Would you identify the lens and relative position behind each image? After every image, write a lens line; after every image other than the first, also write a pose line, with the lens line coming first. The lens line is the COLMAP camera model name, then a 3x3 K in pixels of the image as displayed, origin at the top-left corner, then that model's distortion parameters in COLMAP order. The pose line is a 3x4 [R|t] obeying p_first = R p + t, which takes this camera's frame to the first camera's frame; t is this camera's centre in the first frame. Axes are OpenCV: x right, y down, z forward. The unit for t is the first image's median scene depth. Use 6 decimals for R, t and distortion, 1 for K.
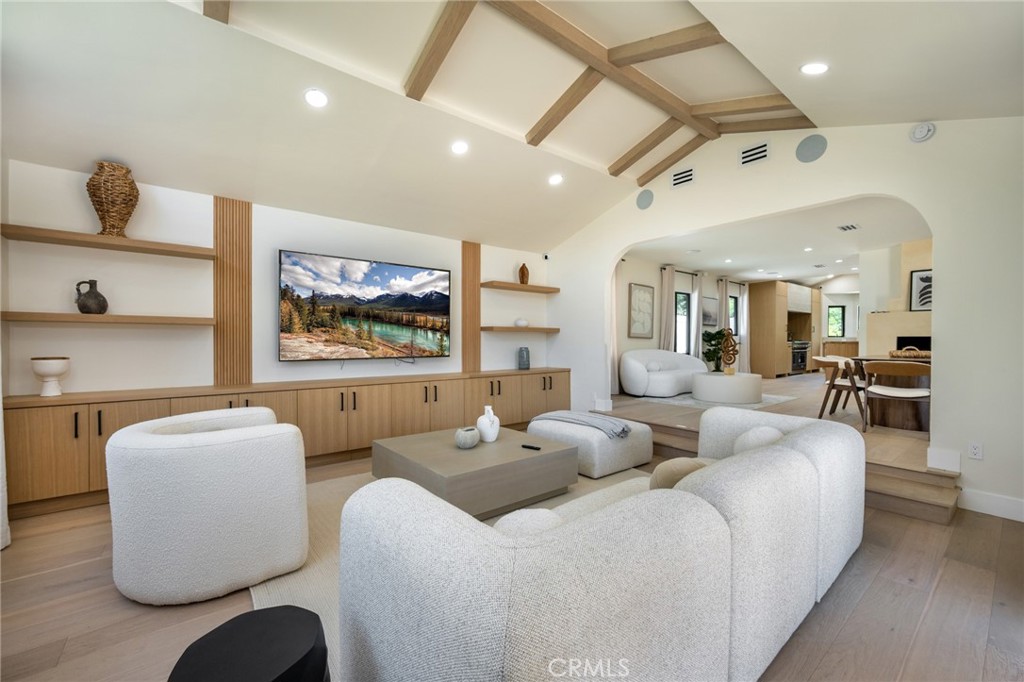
lens RADIAL K [[406.3, 0, 512.0], [0, 406.3, 341.0], [0, 0, 1]] dist [-0.000104, 0.000075]
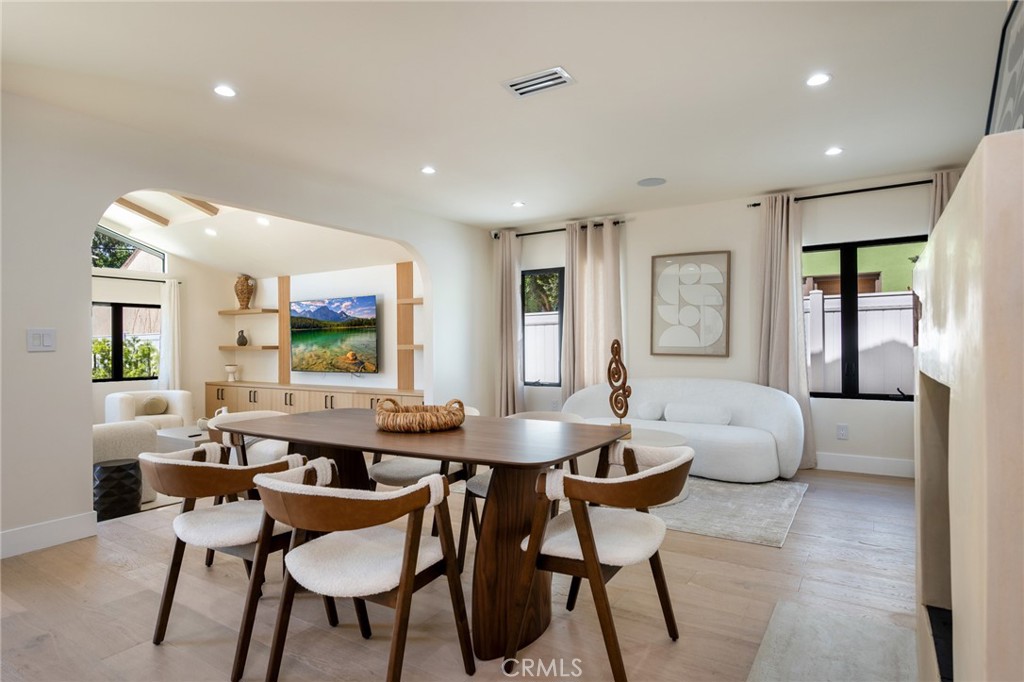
lens RADIAL K [[571.0, 0, 512.0], [0, 571.0, 341.0], [0, 0, 1]] dist [0.002257, 0.000145]
pose [[0.317113, -0.011244, -0.948321, 1.369841], [0.006410, 0.999932, -0.009713, -0.029978], [0.948366, -0.002999, 0.317163, 0.815250]]
